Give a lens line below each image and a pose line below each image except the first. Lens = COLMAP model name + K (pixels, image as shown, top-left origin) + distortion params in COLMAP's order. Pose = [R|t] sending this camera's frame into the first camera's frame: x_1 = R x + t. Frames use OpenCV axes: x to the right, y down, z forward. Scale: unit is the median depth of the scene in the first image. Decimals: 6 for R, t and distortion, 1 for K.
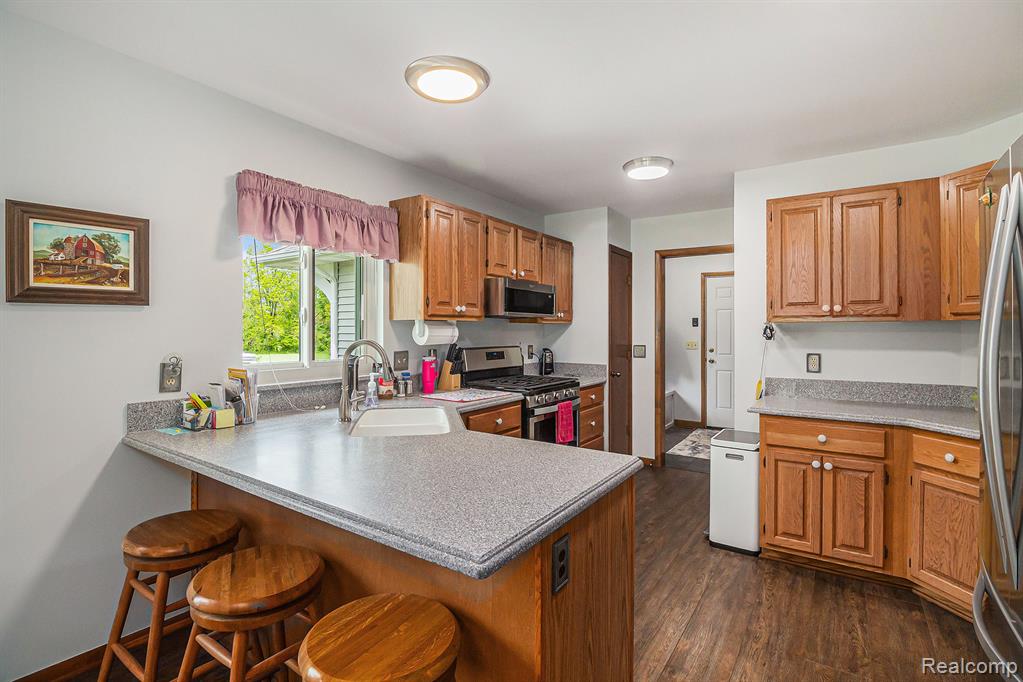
lens RADIAL K [[490.5, 0, 518.7], [0, 490.5, 334.8], [0, 0, 1]] dist [-0.001477, -0.007445]
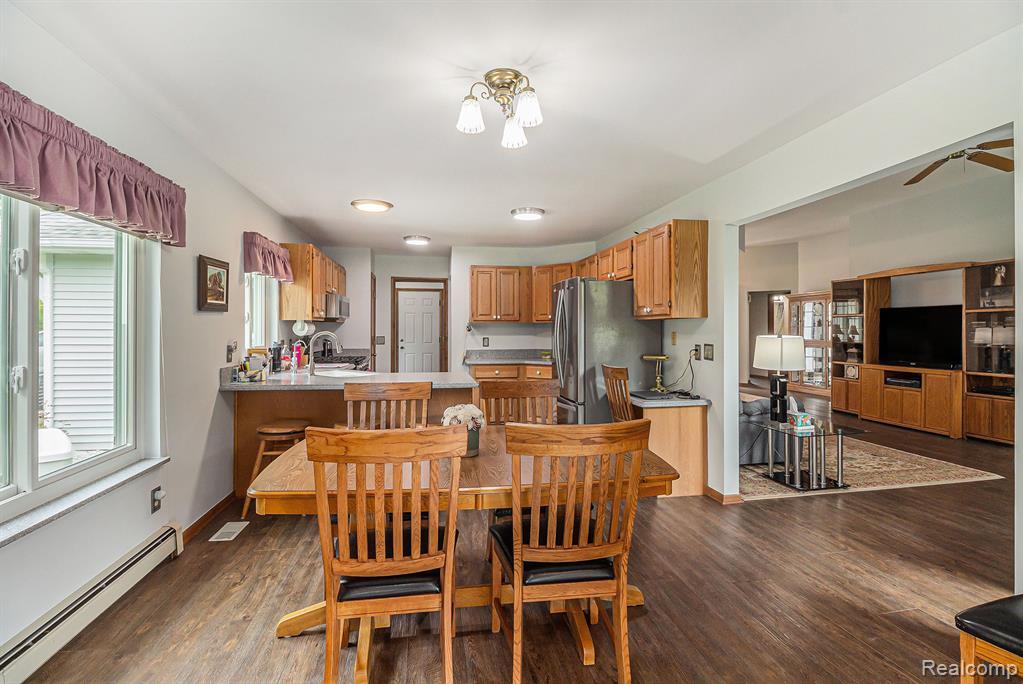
lens RADIAL K [[490.5, 0, 512.8], [0, 490.5, 333.4], [0, 0, 1]] dist [-0.001477, -0.007445]
pose [[0.717933, -0.006987, 0.696077, -1.113246], [0.004425, 0.999975, 0.005472, 0.011181], [-0.696098, -0.000848, 0.717946, -0.860579]]
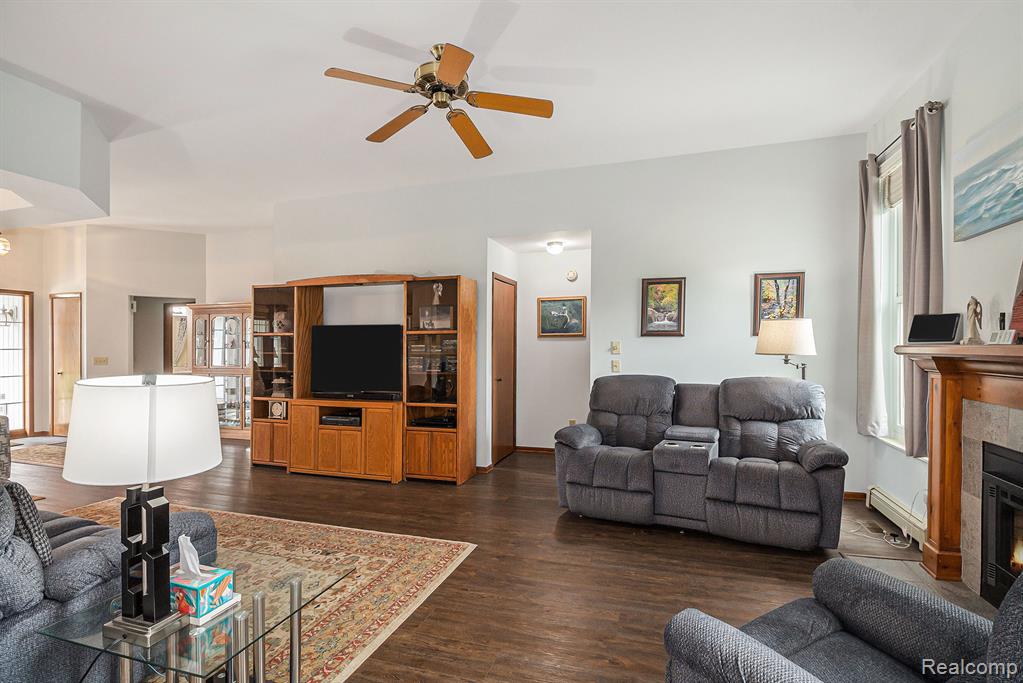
lens RADIAL K [[490.5, 0, 515.4], [0, 490.5, 346.6], [0, 0, 1]] dist [-0.001477, -0.007445]
pose [[-0.285339, 0.005740, 0.958409, 0.062888], [0.001977, 0.999983, -0.005401, -0.003803], [-0.958425, 0.000353, -0.285346, -0.537678]]
